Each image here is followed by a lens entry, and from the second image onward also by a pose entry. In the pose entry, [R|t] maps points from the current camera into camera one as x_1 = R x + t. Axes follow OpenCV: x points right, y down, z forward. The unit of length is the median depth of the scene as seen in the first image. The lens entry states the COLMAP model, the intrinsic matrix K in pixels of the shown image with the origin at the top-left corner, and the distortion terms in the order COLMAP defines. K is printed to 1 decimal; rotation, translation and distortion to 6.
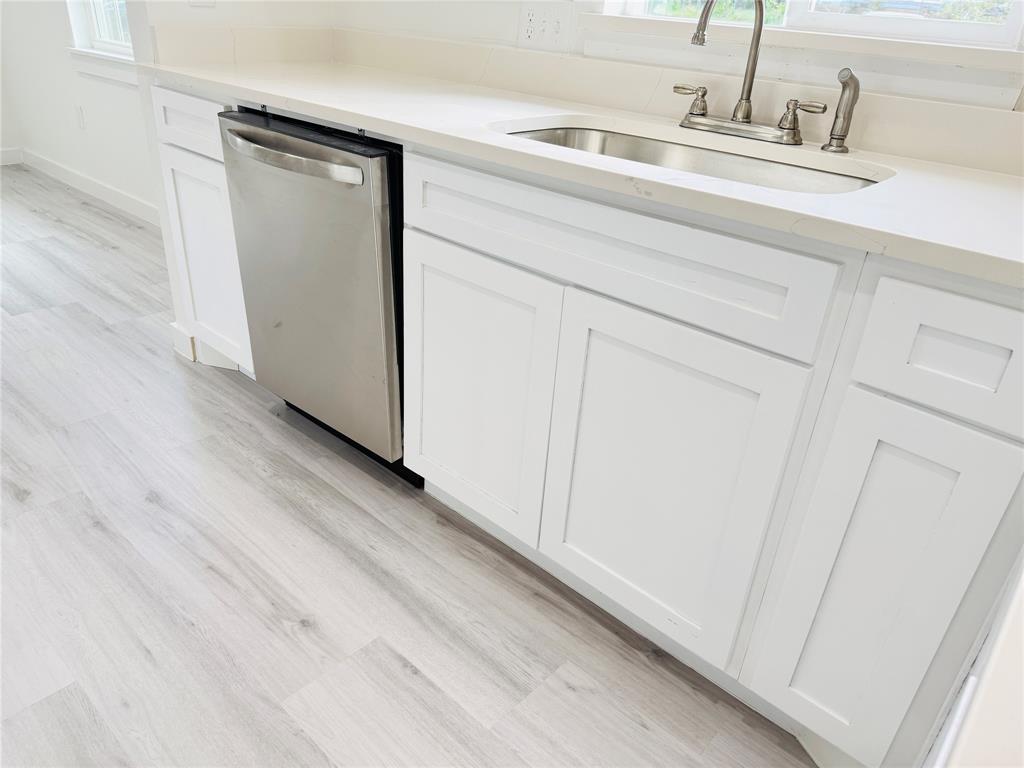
lens RADIAL K [[724.3, 0, 515.3], [0, 724.3, 379.8], [0, 0, 1]] dist [0.064803, -0.082713]
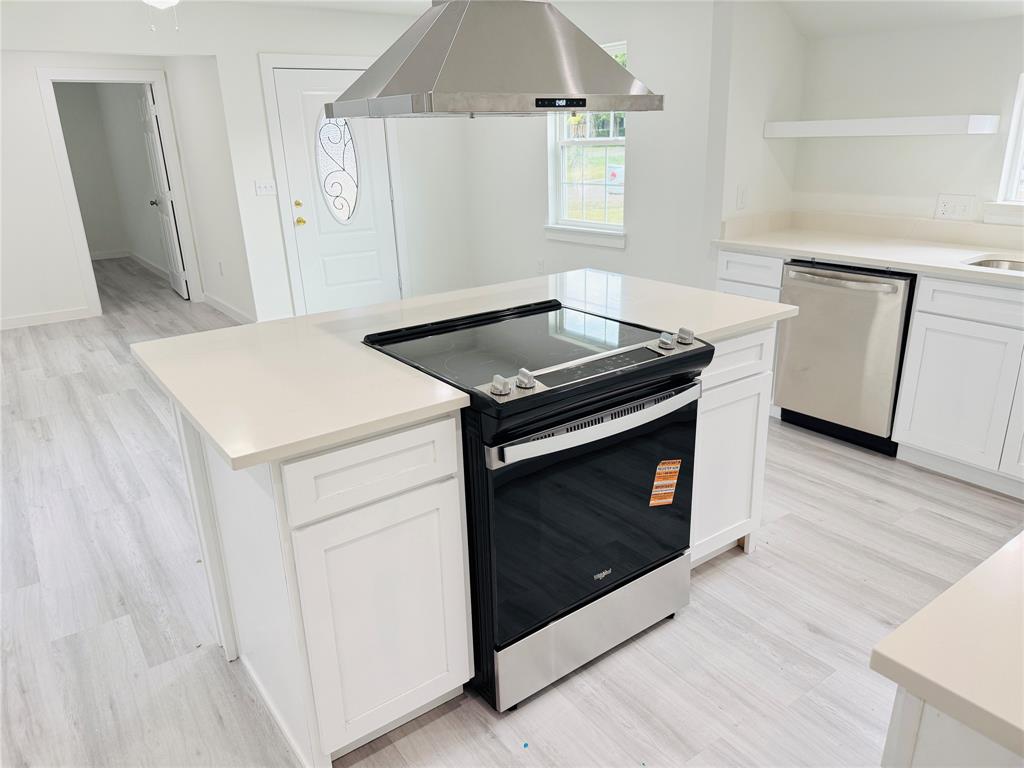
lens RADIAL K [[724.3, 0, 517.0], [0, 724.3, 378.9], [0, 0, 1]] dist [0.064803, -0.082713]
pose [[0.974299, -0.018856, -0.224467, -0.747934], [-0.017140, 0.987396, -0.157339, 0.309822], [0.224604, 0.157143, 0.961696, -1.162228]]
